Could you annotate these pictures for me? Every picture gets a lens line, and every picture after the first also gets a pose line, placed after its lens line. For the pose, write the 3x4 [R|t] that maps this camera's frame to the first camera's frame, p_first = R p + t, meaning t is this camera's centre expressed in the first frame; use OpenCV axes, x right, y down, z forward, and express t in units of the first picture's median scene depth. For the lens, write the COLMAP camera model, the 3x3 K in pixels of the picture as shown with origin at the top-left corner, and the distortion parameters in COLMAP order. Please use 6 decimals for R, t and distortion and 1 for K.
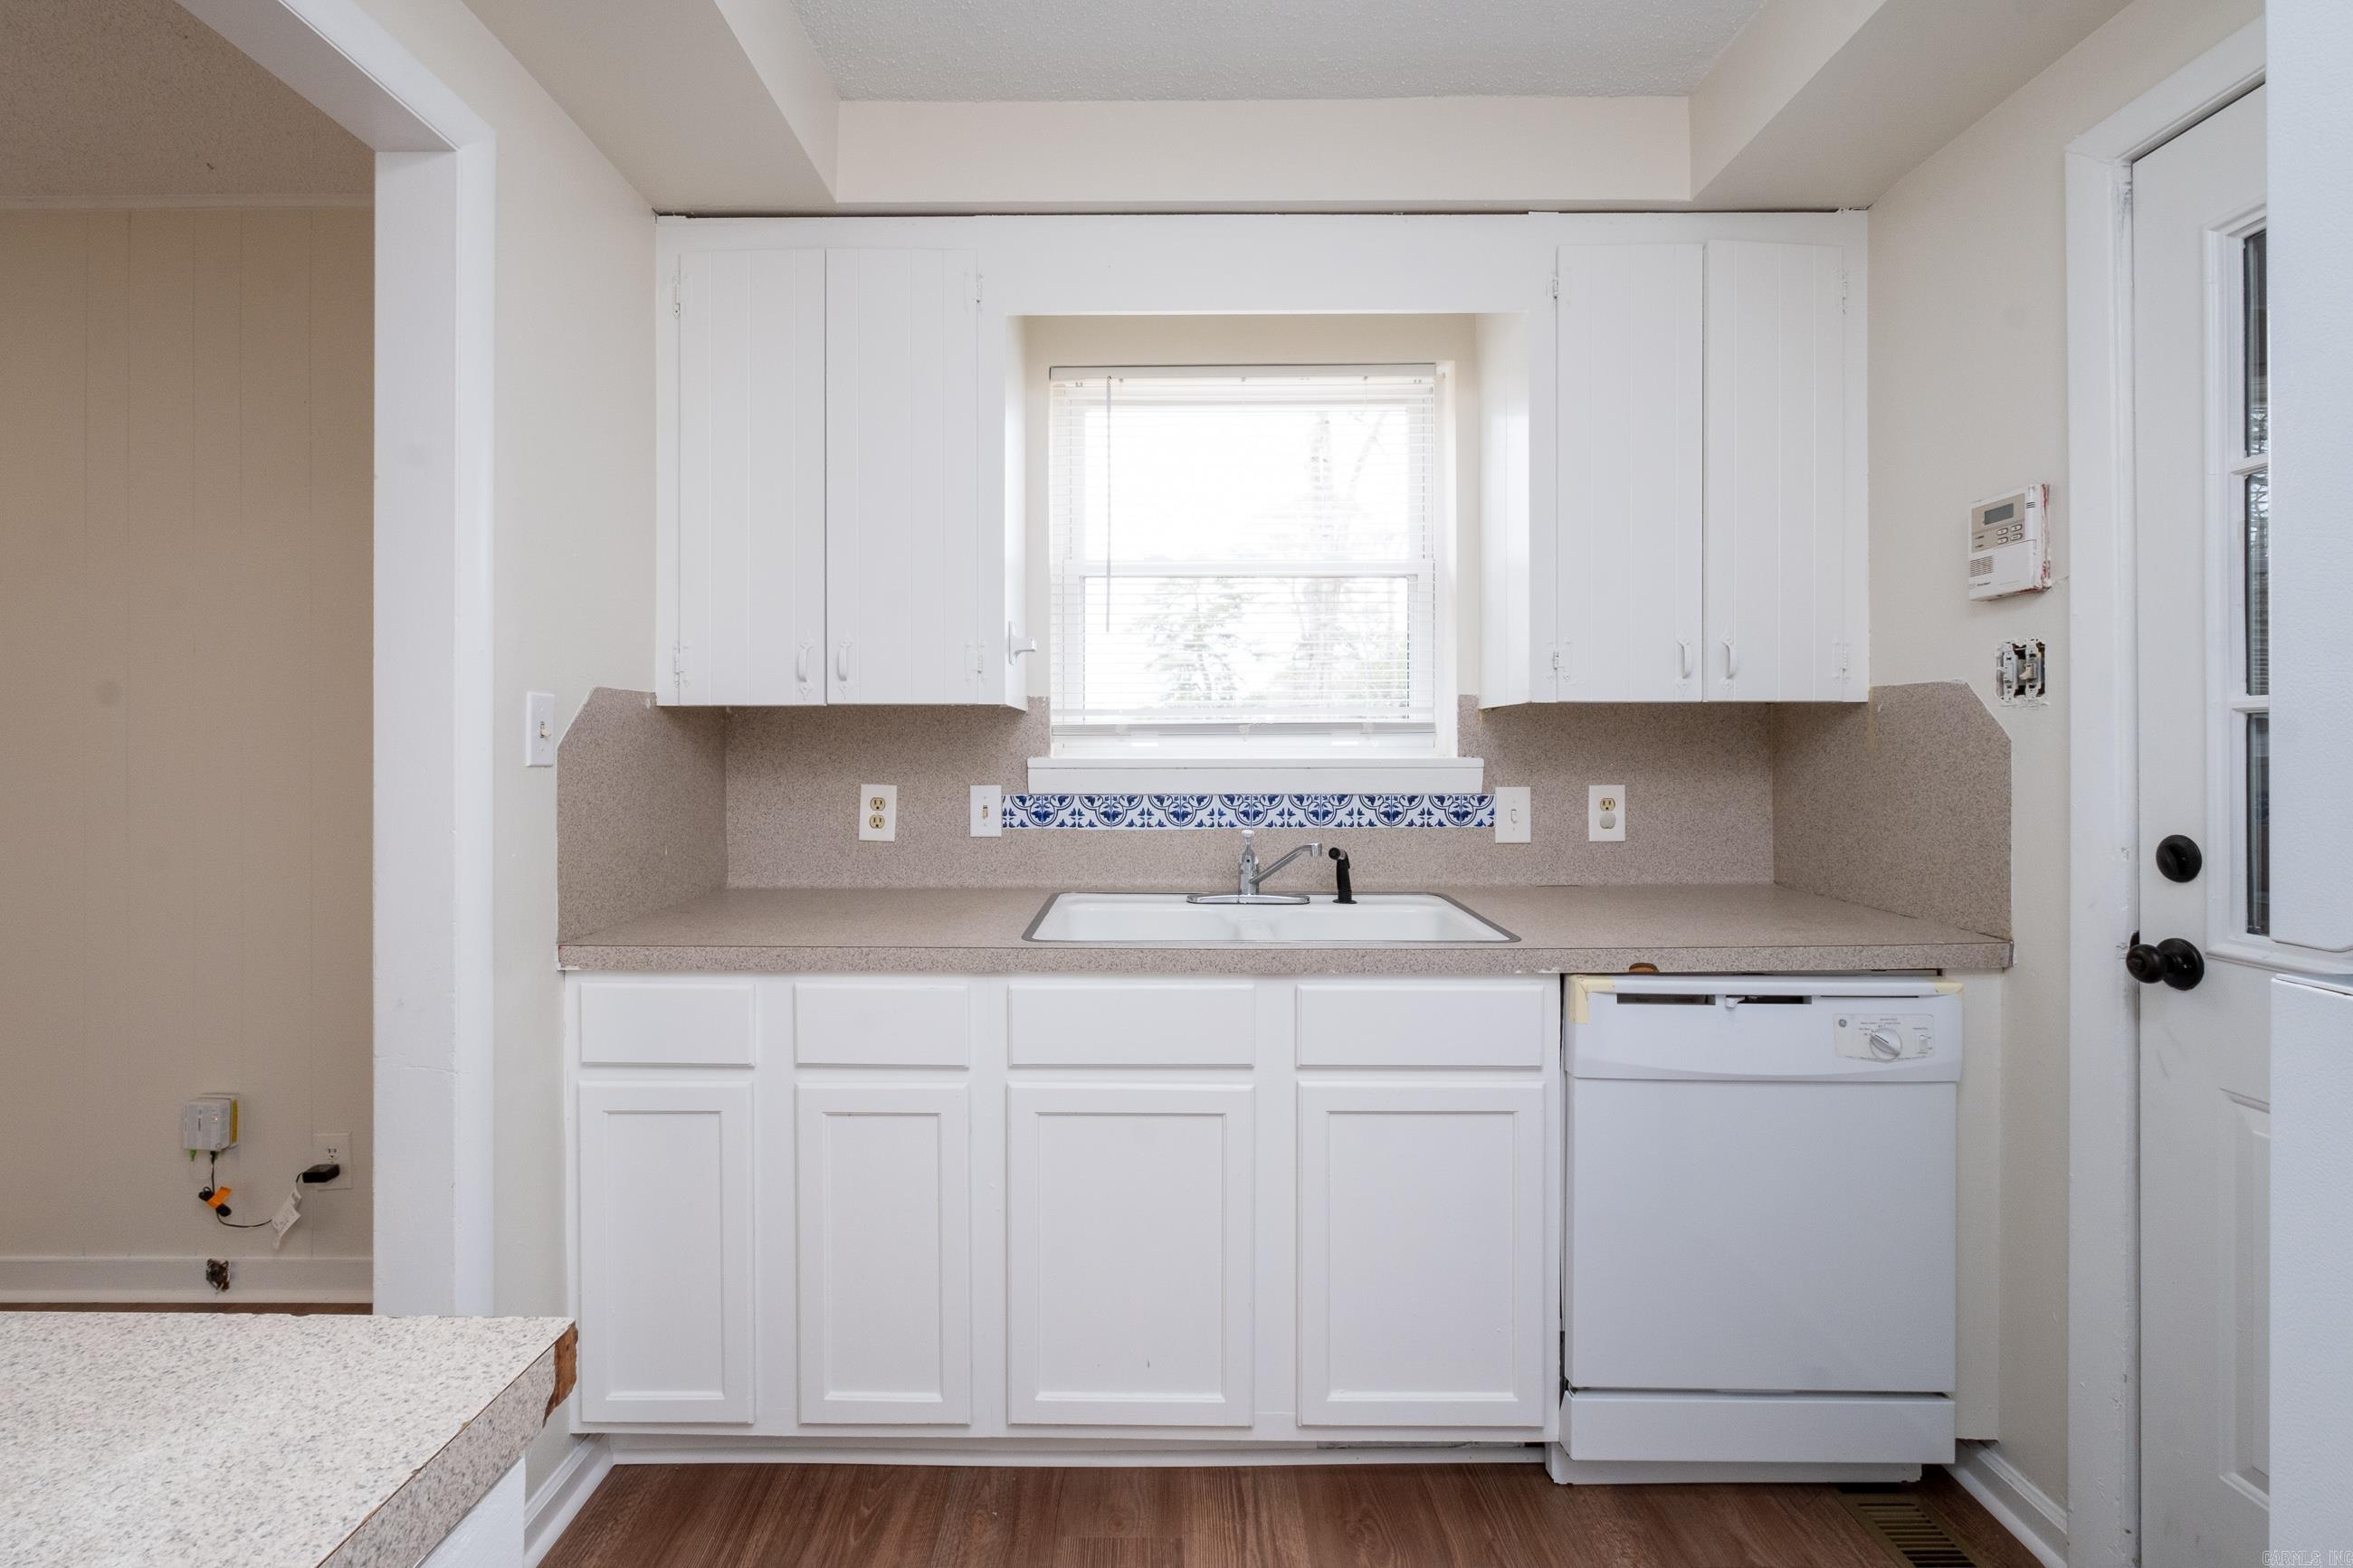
lens RADIAL K [[1066.9, 0, 1165.1], [0, 1066.9, 751.2], [0, 0, 1]] dist [-0.001903, -0.000260]
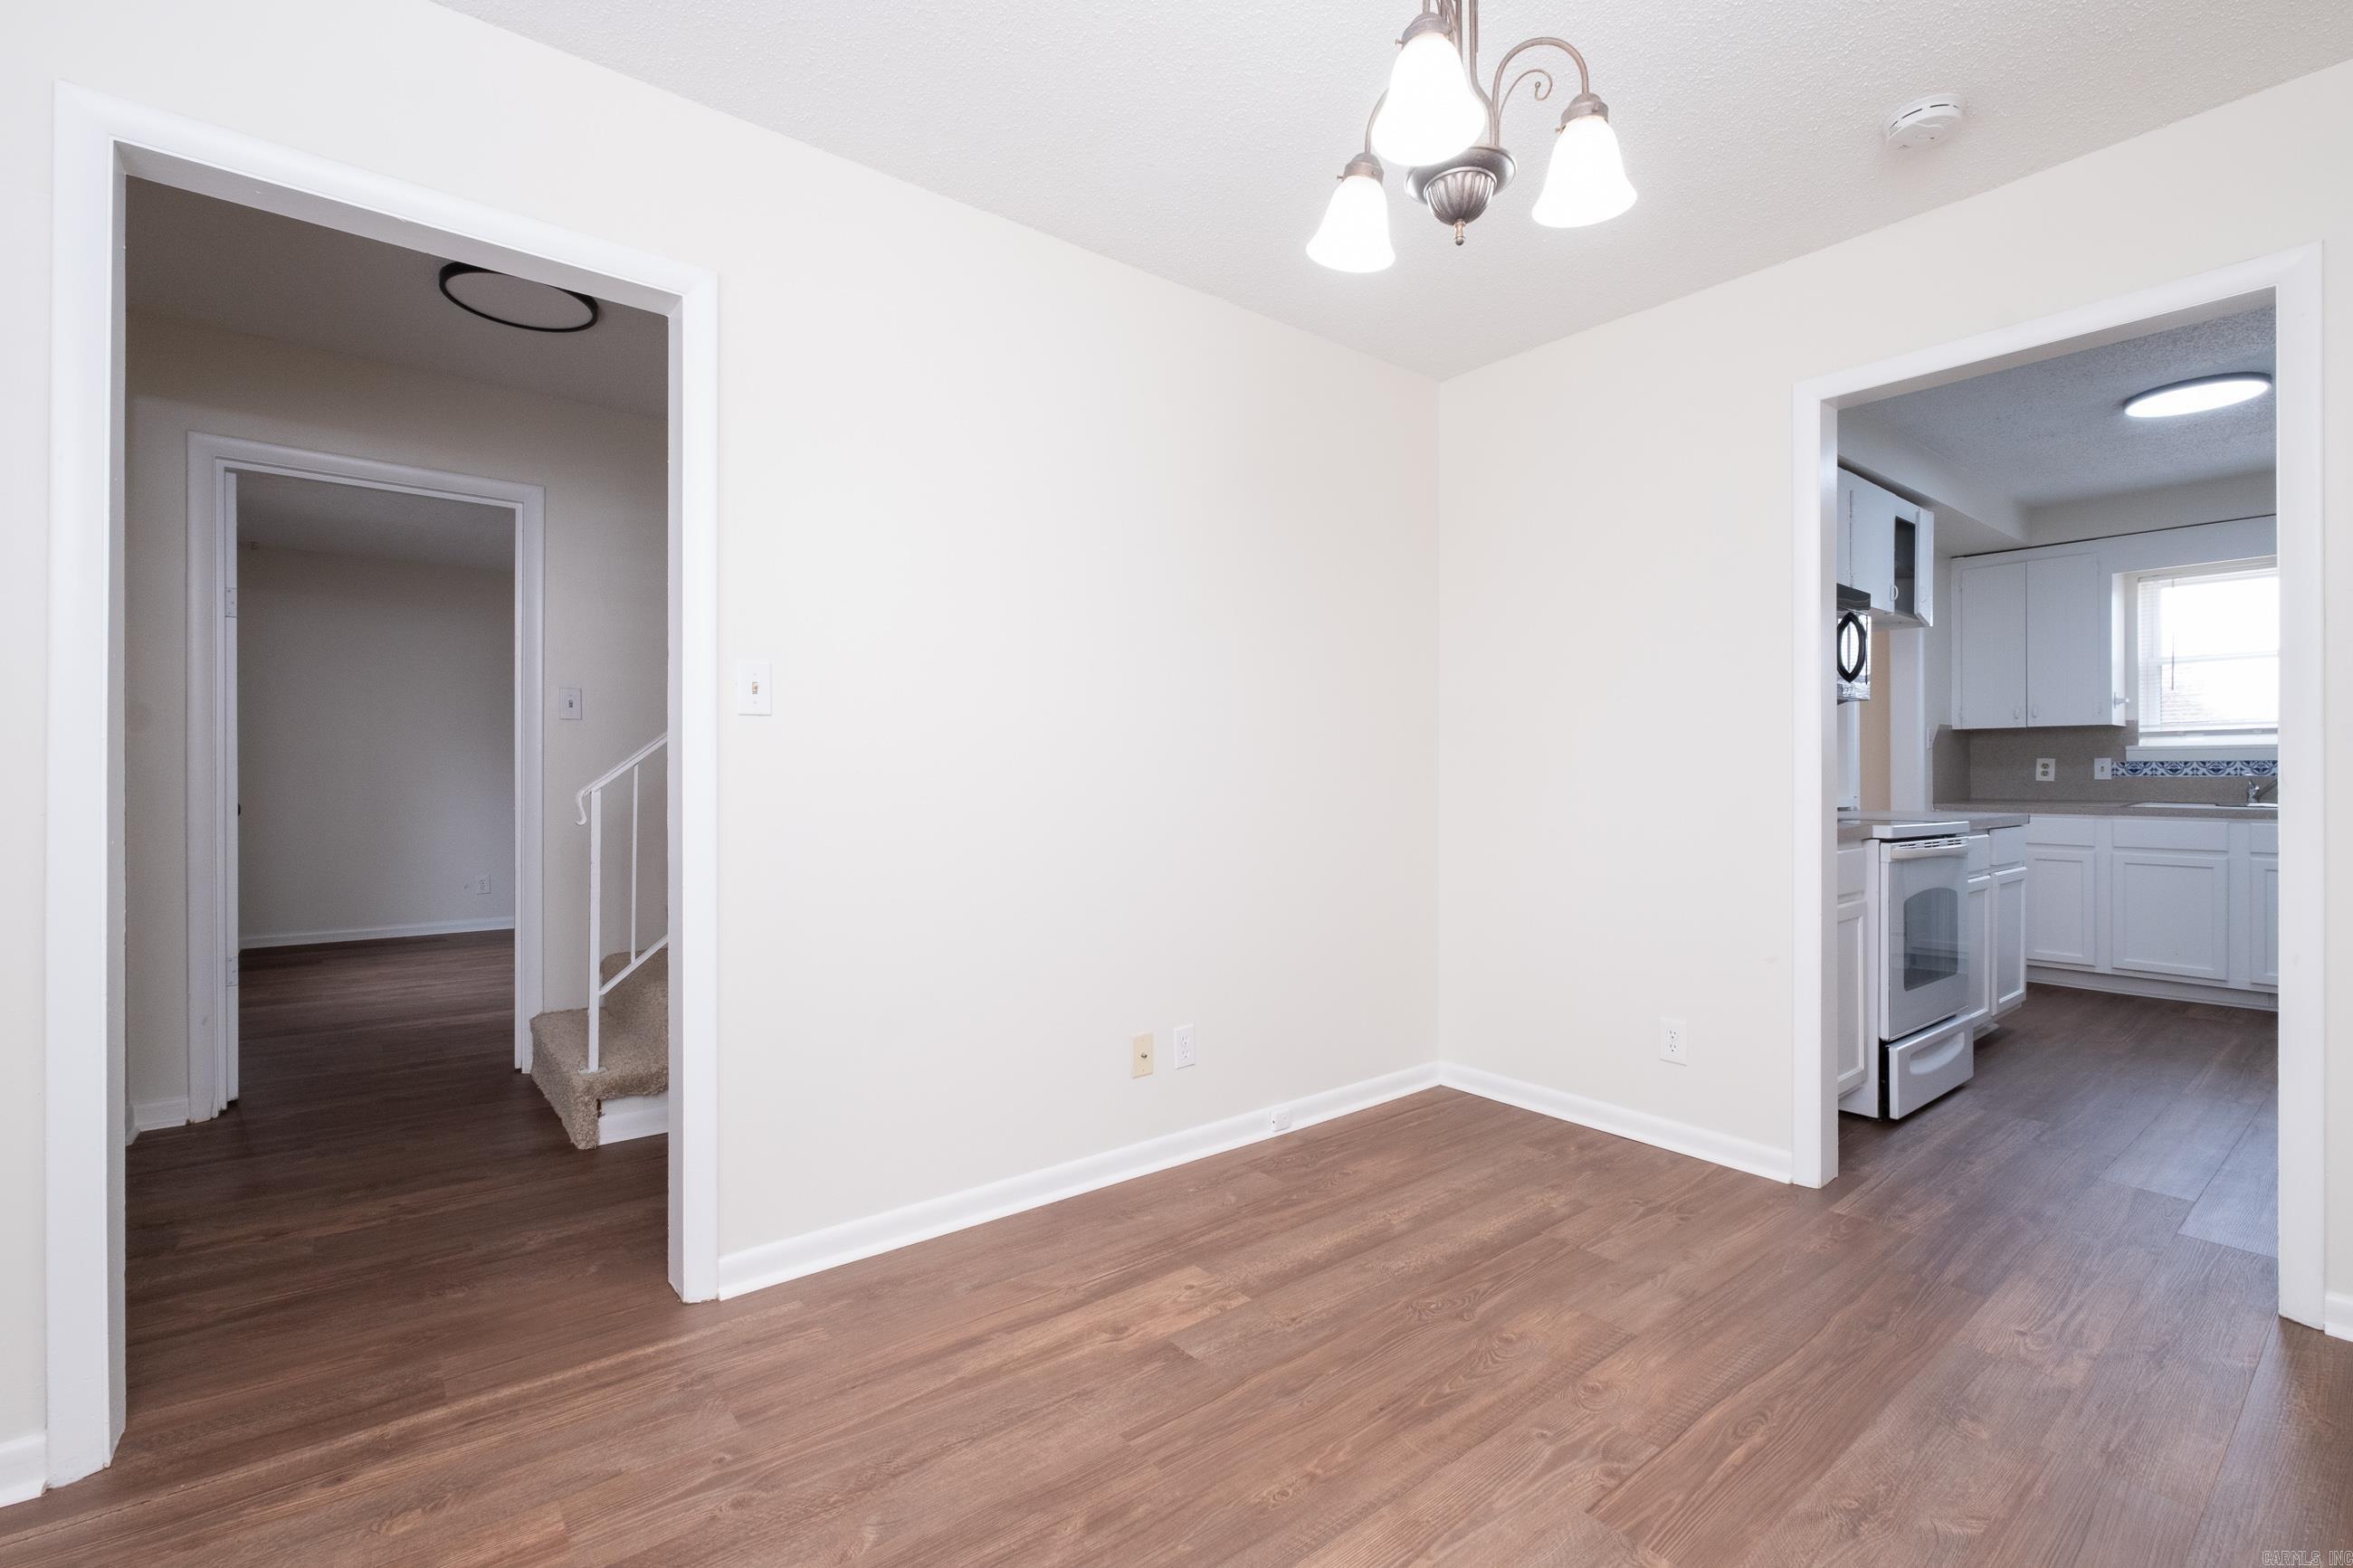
lens RADIAL K [[1045.1, 0, 1178.5], [0, 1045.1, 776.8], [0, 0, 1]] dist [-0.002264, 0.000165]
pose [[0.626811, 0.002208, -0.779168, 0.362814], [0.003783, 0.999976, 0.005878, 0.053511], [0.779162, -0.006632, 0.626787, -2.120864]]
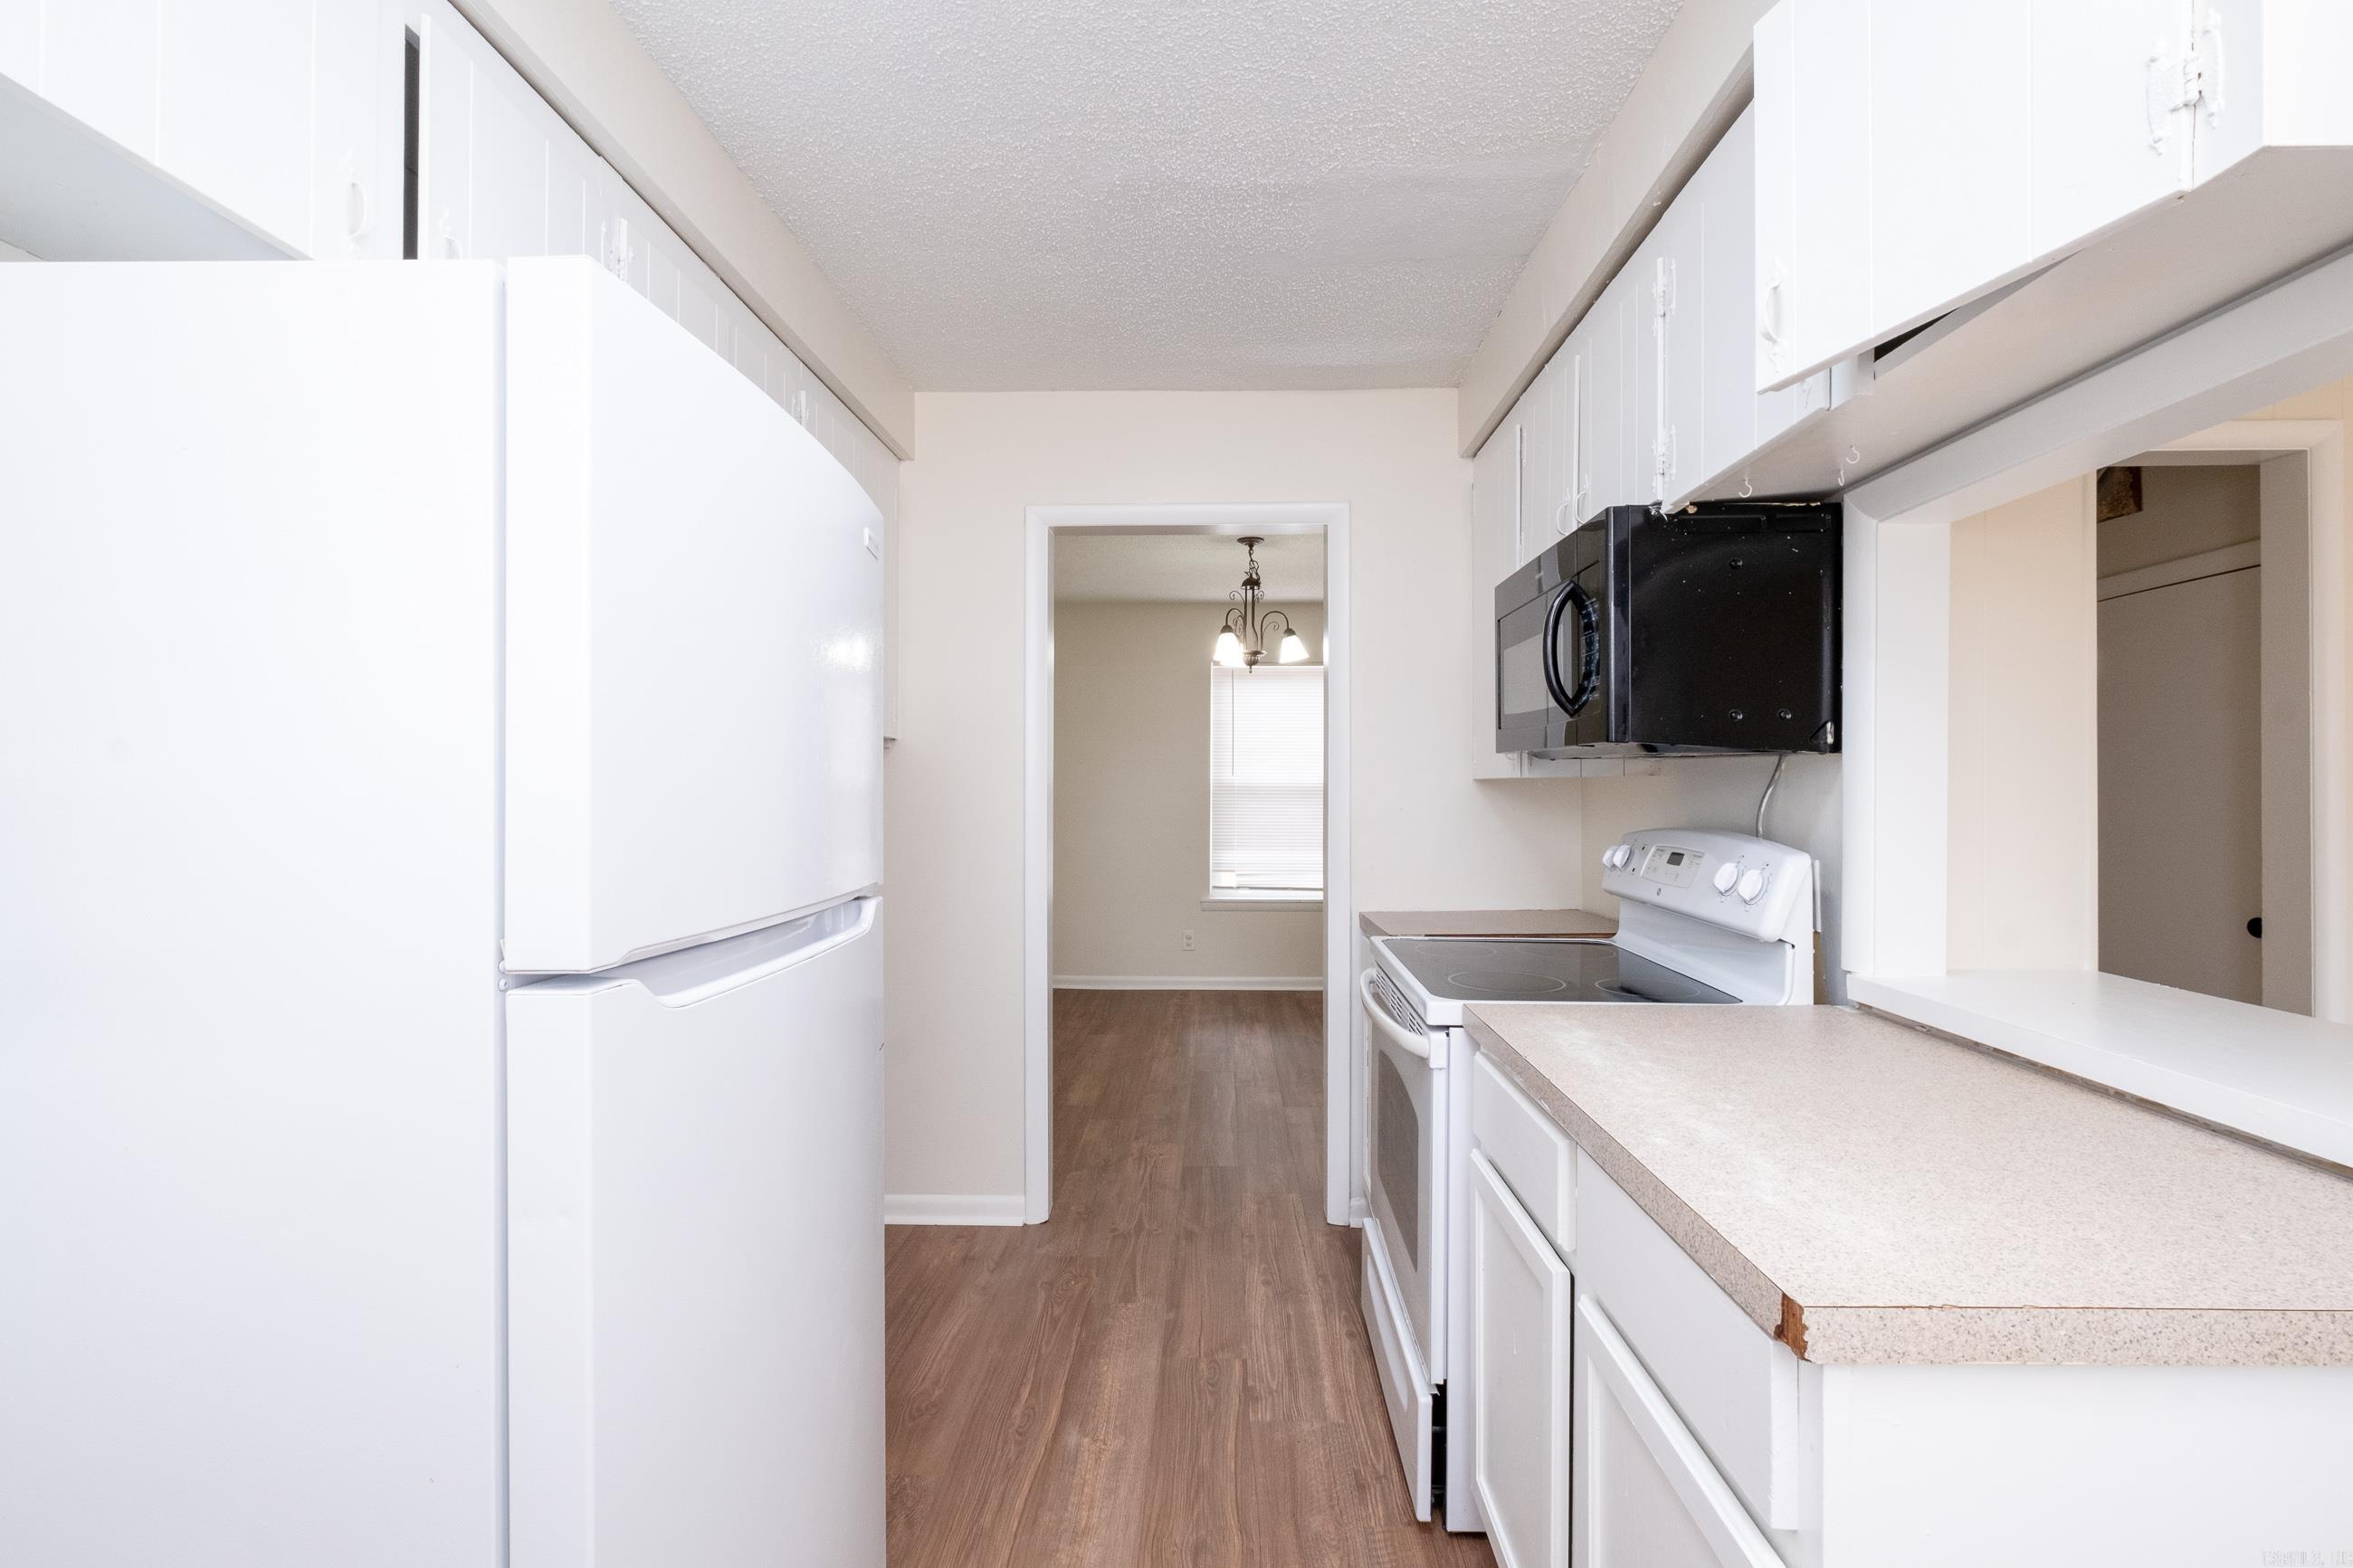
lens RADIAL K [[1062.2, 0, 1198.8], [0, 1062.2, 789.7], [0, 0, 1]] dist [-0.003417, -0.000662]
pose [[-0.999771, 0.000551, 0.021408, 0.033070], [0.000440, 0.999987, -0.005175, -0.016599], [-0.021411, -0.005164, -0.999757, 0.586435]]
